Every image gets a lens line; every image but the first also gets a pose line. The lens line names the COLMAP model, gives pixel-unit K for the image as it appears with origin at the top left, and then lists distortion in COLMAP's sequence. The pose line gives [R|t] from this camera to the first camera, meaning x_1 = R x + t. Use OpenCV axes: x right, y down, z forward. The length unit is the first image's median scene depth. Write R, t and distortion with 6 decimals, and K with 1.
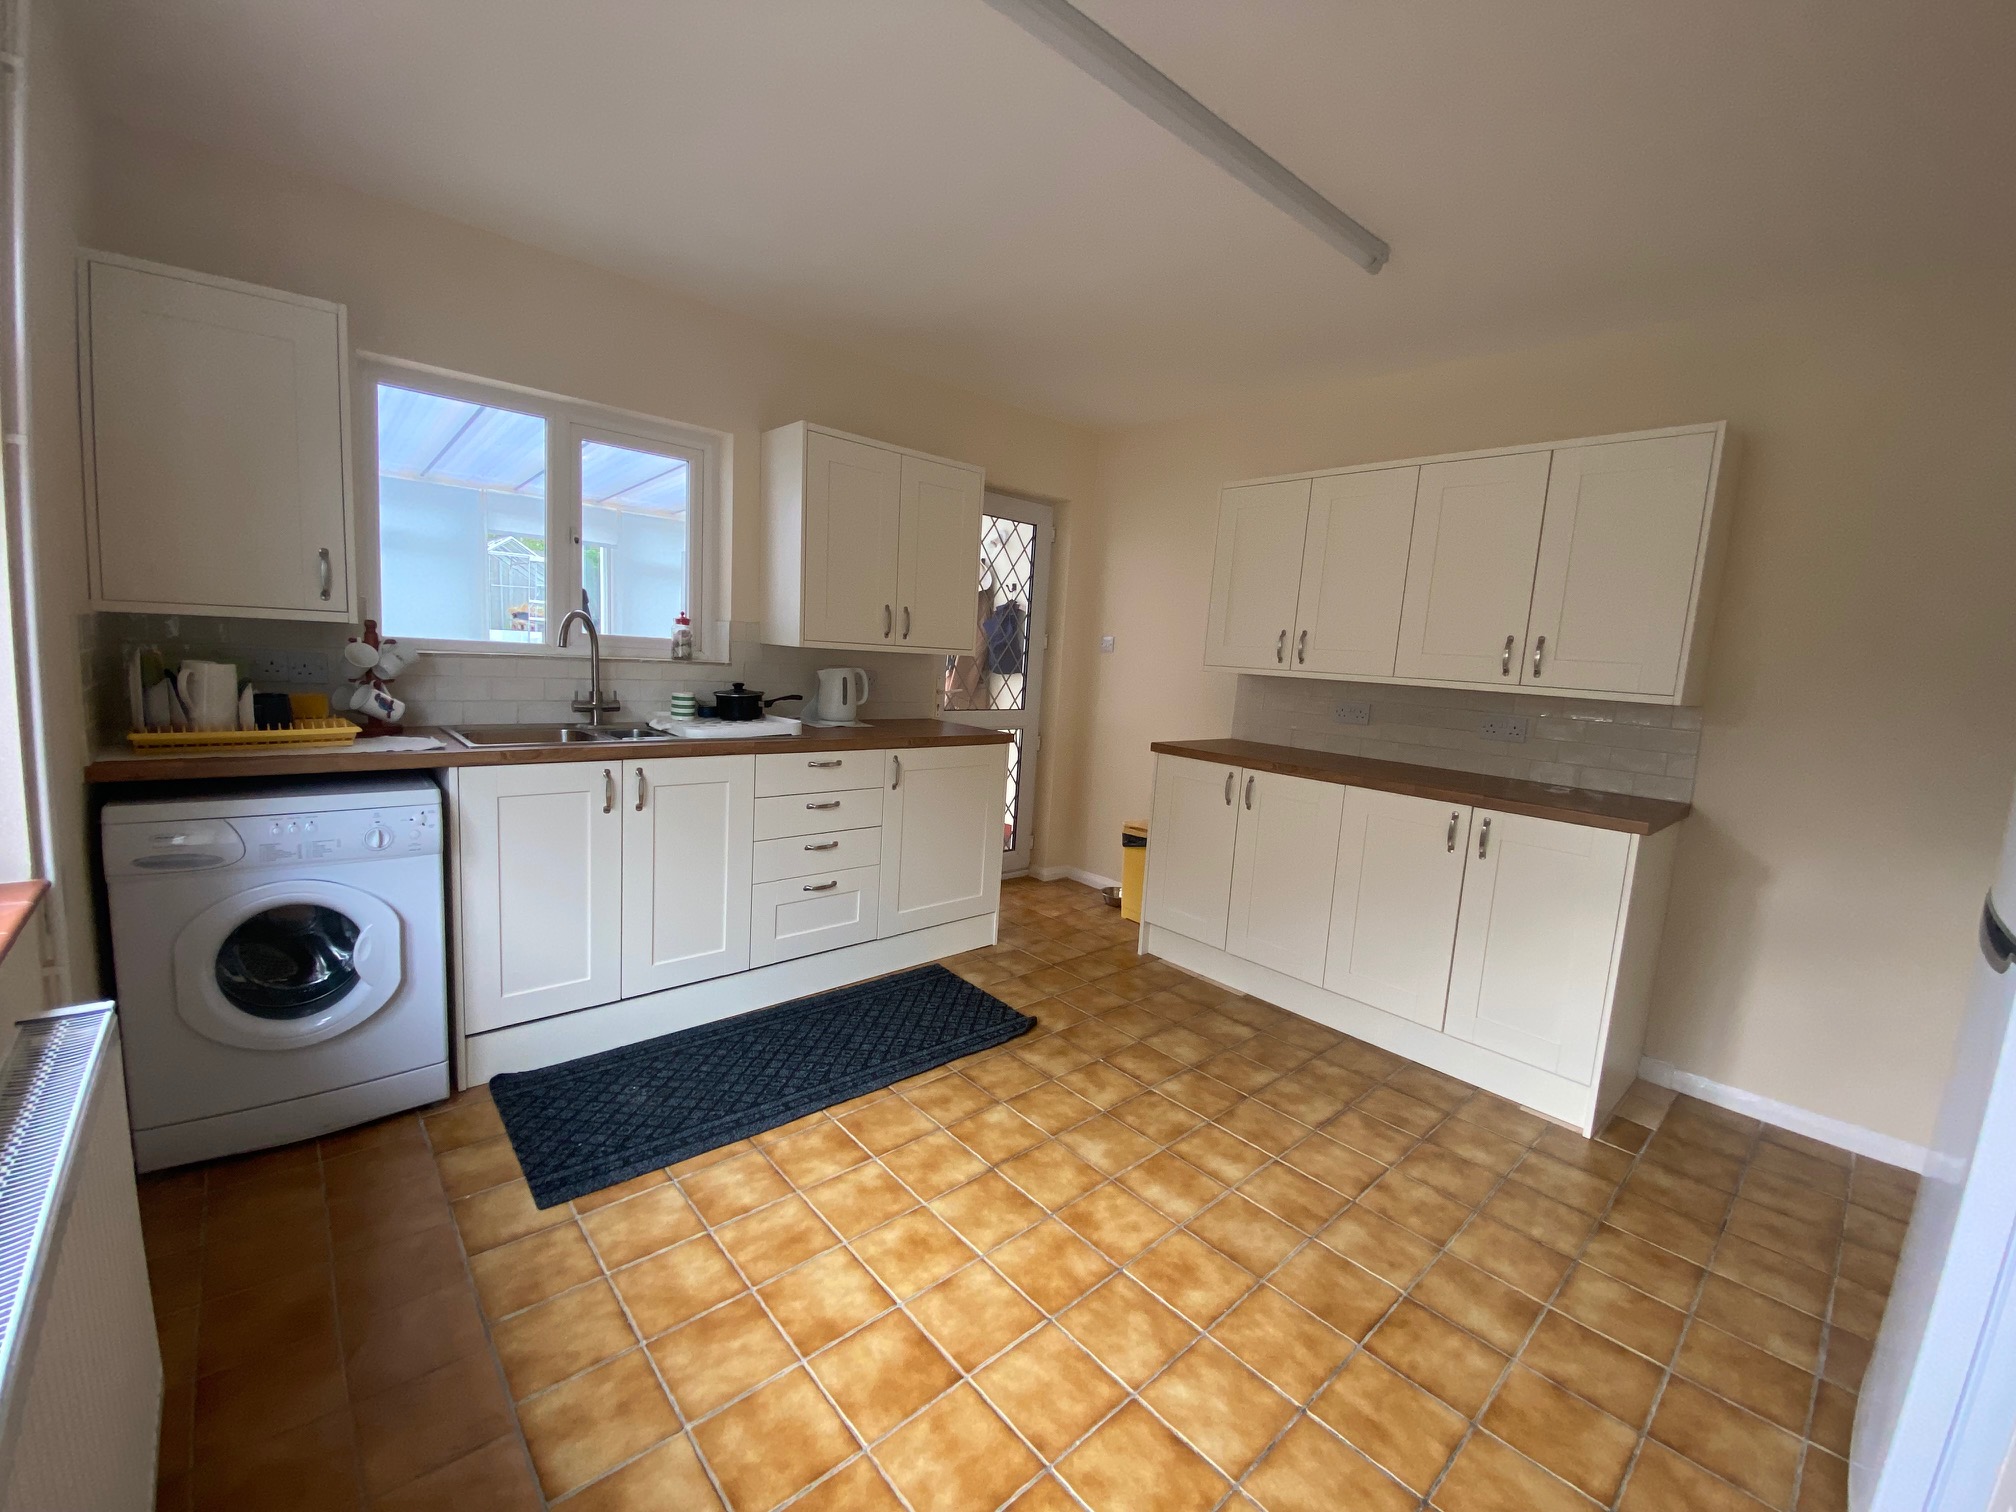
lens RADIAL K [[821.0, 0, 1015.5], [0, 821.0, 753.5], [0, 0, 1]] dist [0.048914, -0.030436]
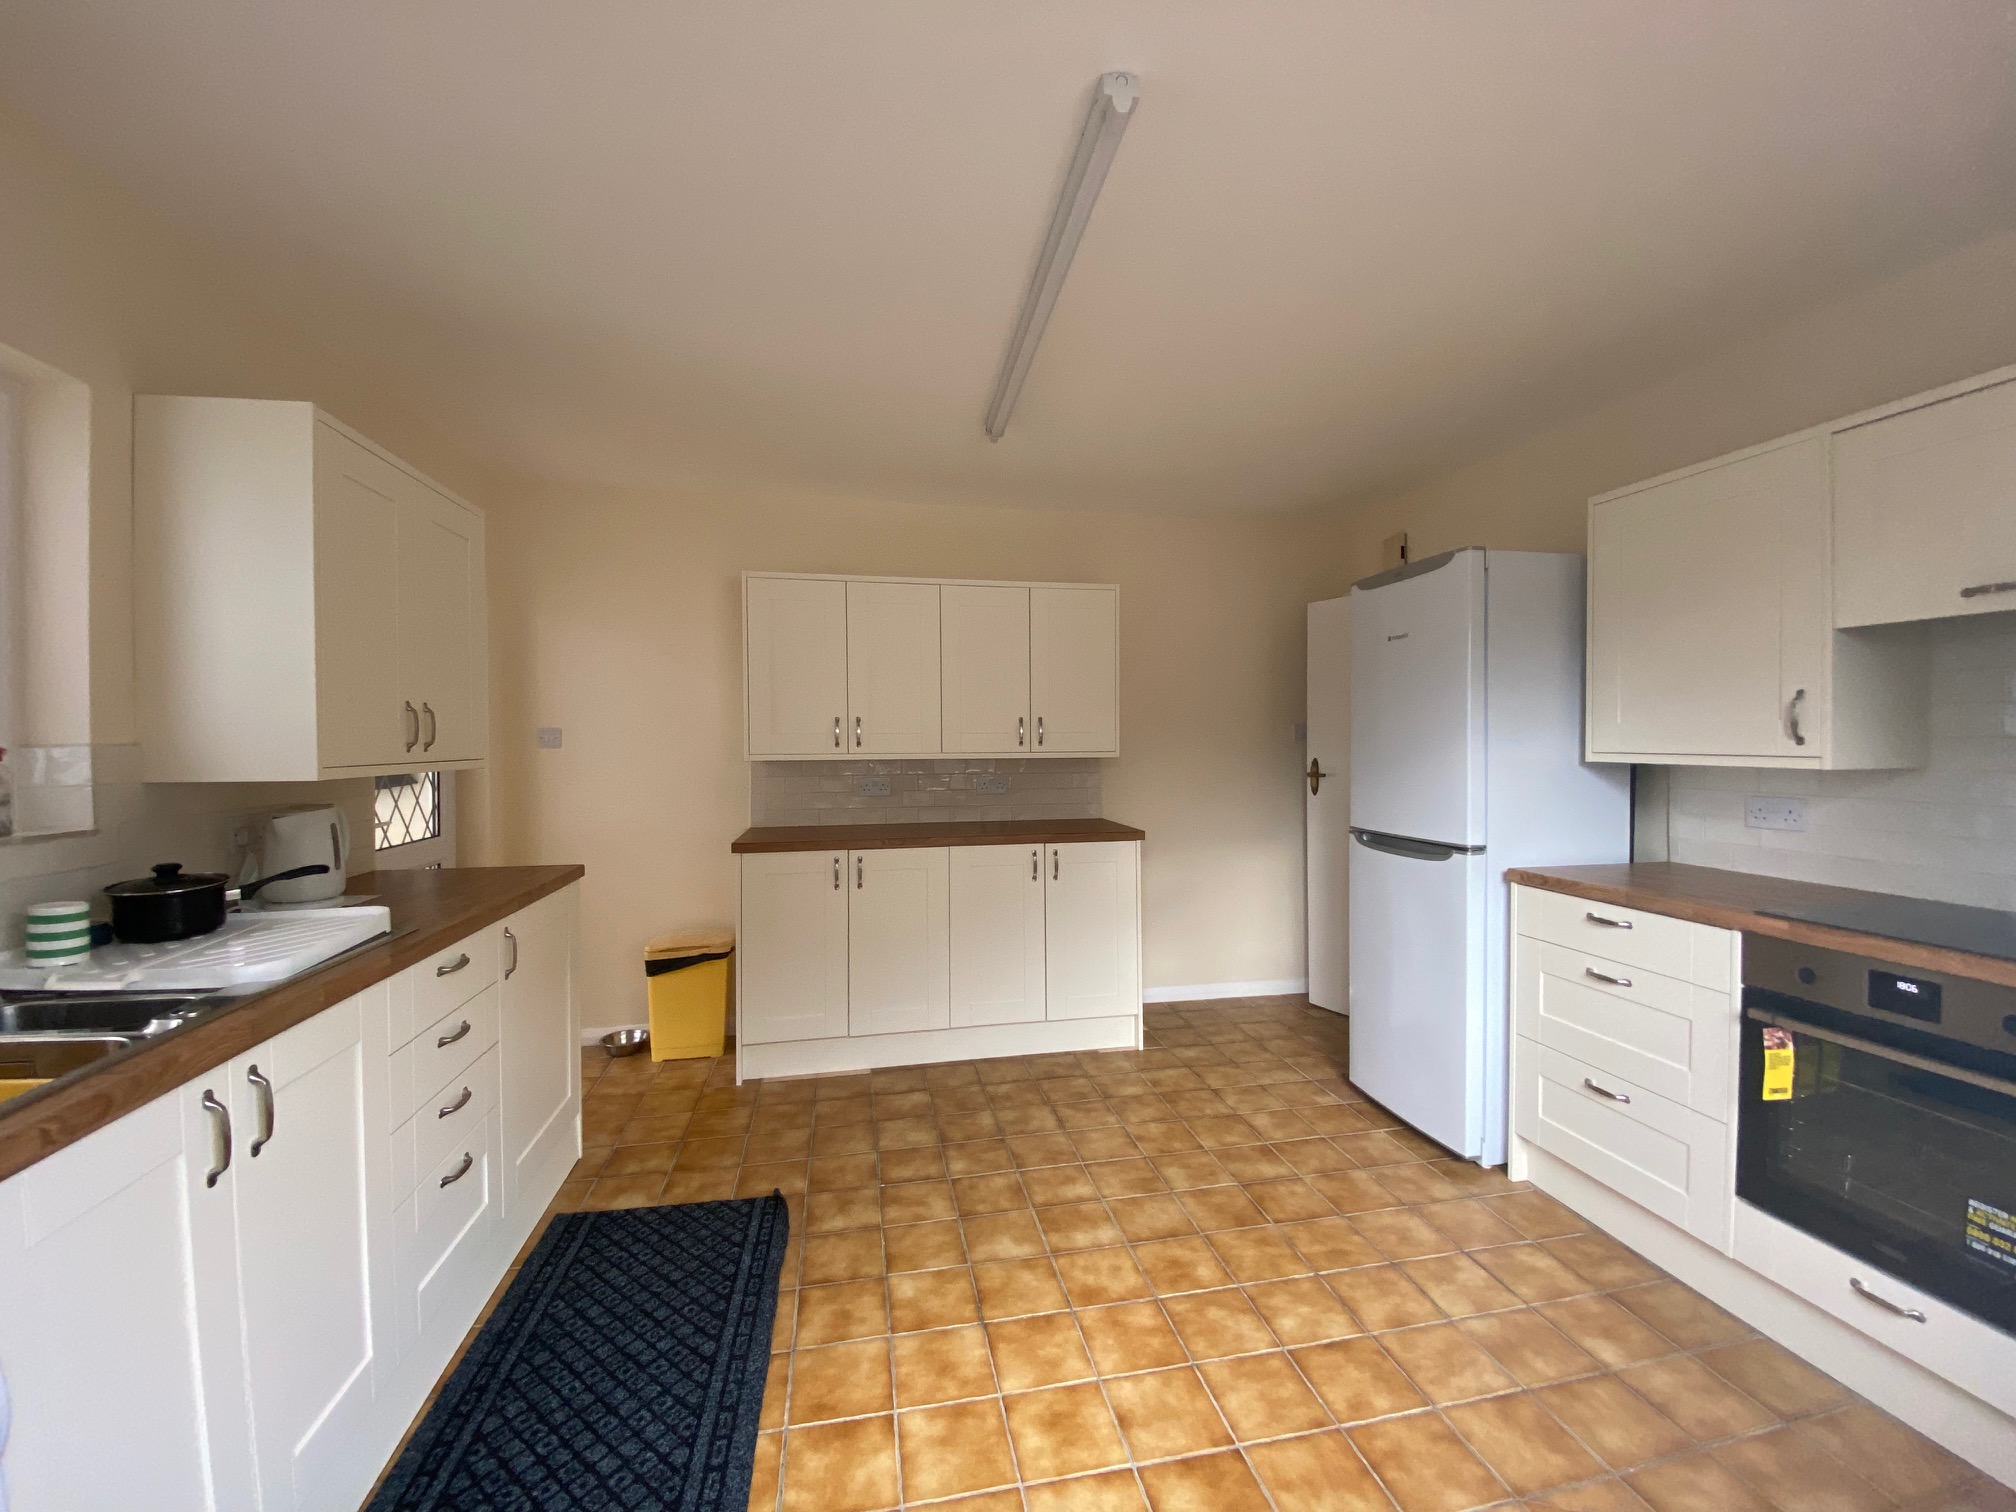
lens RADIAL K [[821.0, 0, 1015.5], [0, 821.0, 753.5], [0, 0, 1]] dist [0.048914, -0.030436]
pose [[0.514300, -0.079049, 0.853960, -0.694101], [0.150456, 0.988616, 0.000902, -0.104243], [-0.844310, 0.128019, 0.520339, 0.390430]]
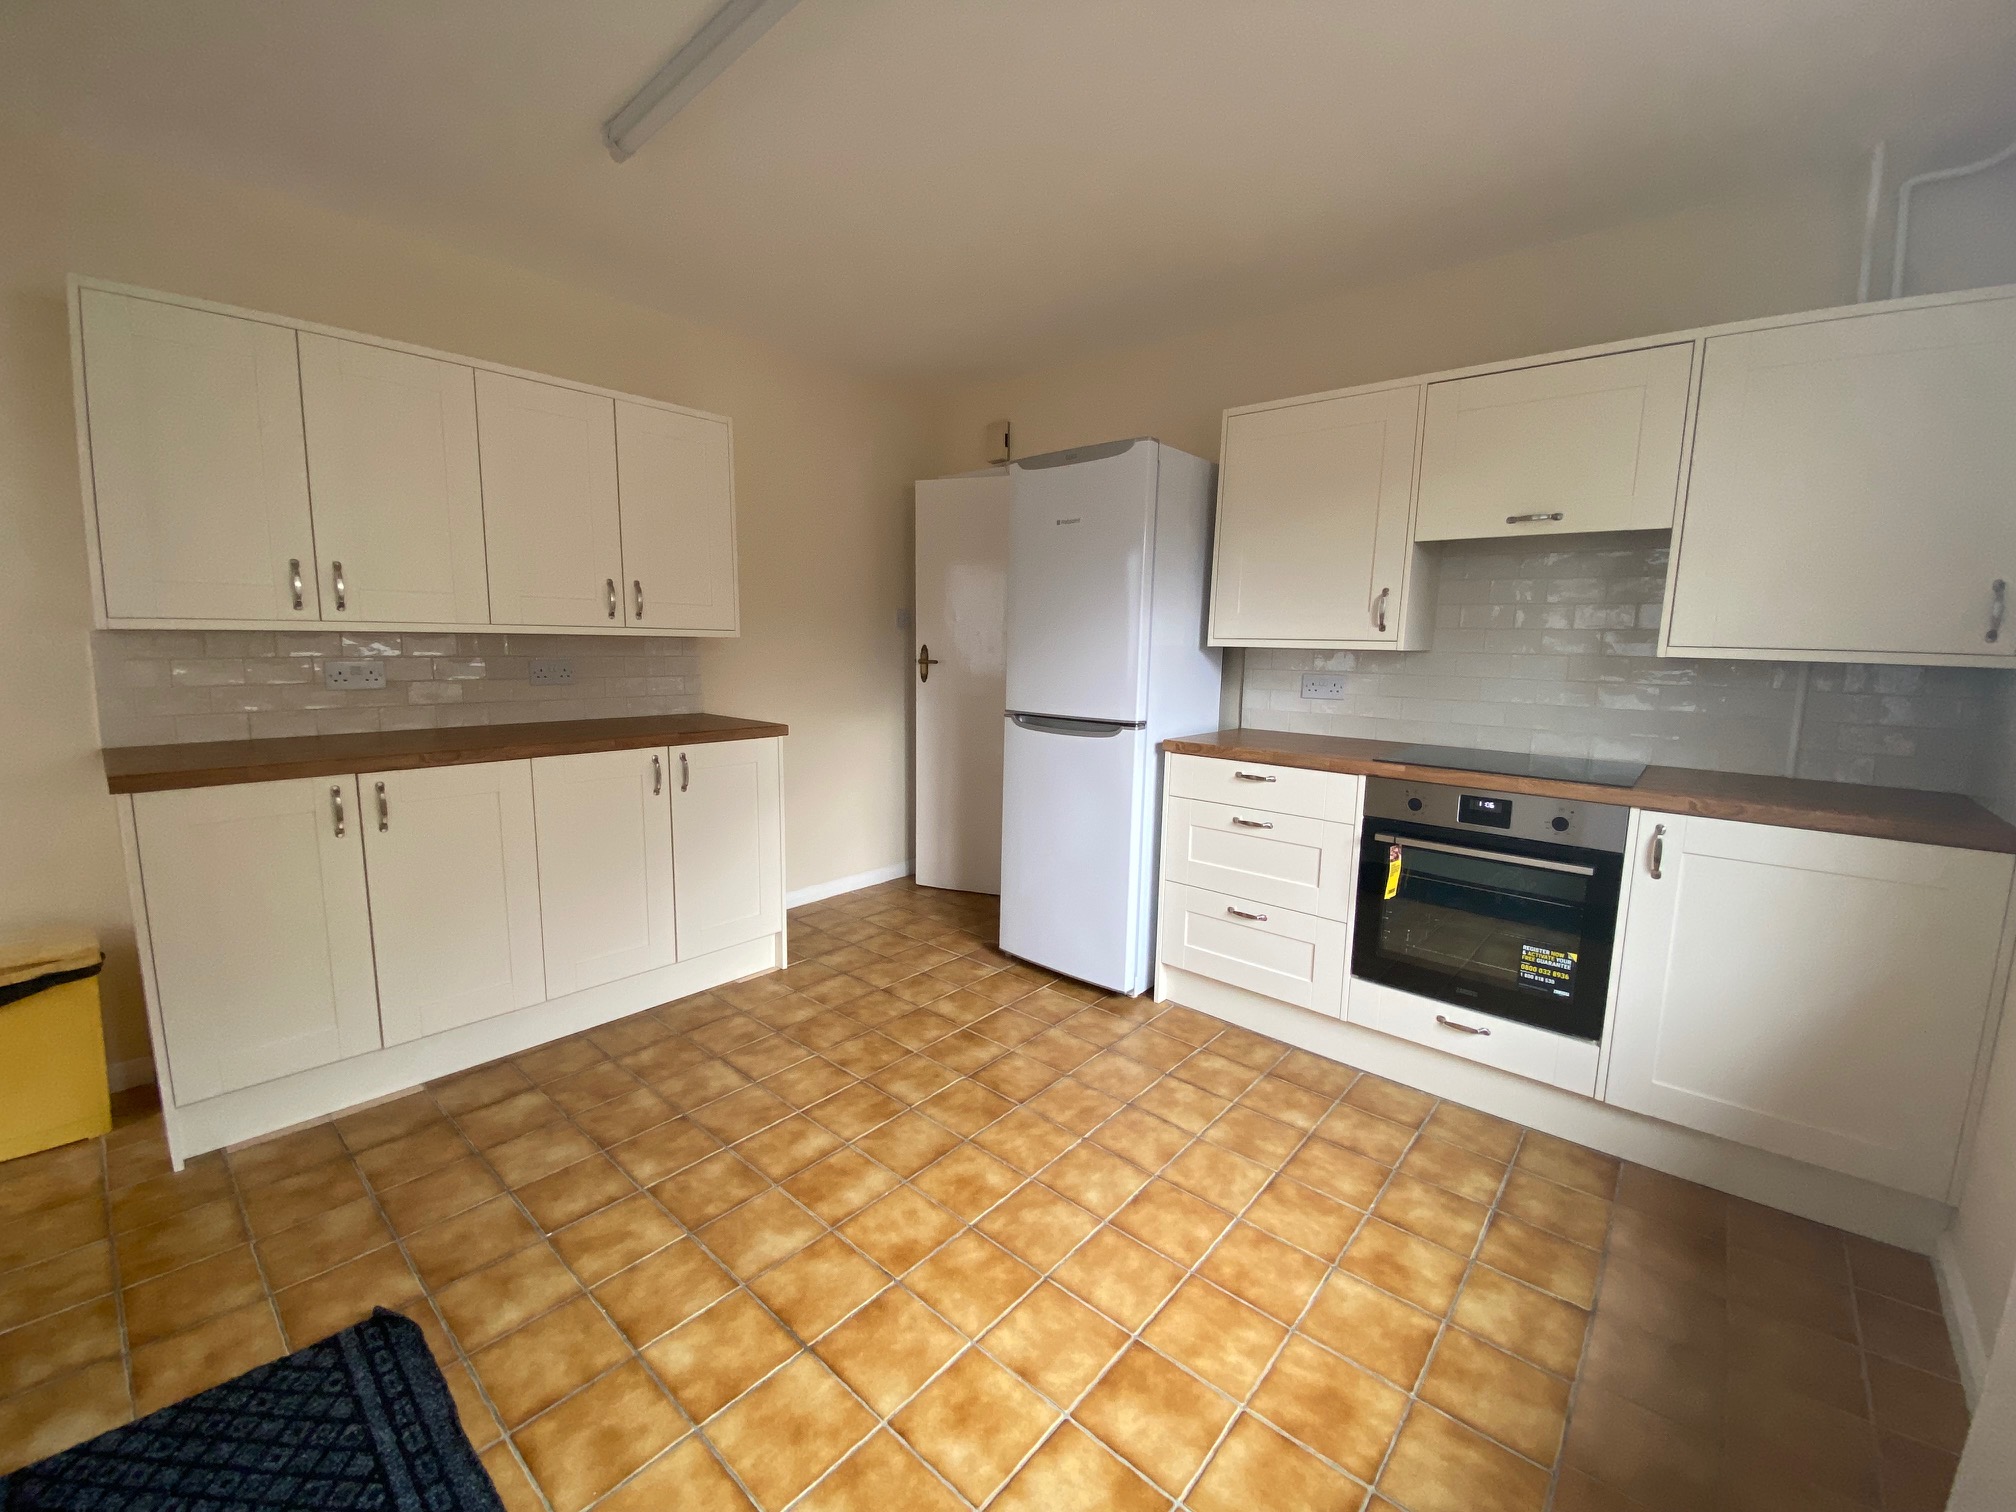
lens RADIAL K [[817.7, 0, 1009.3], [0, 817.7, 751.6], [0, 0, 1]] dist [0.030507, -0.022304]
pose [[-0.105201, -0.203657, 0.973374, -0.595050], [0.106361, 0.970886, 0.214632, -0.124532], [-0.988747, 0.126109, -0.080477, 0.770544]]
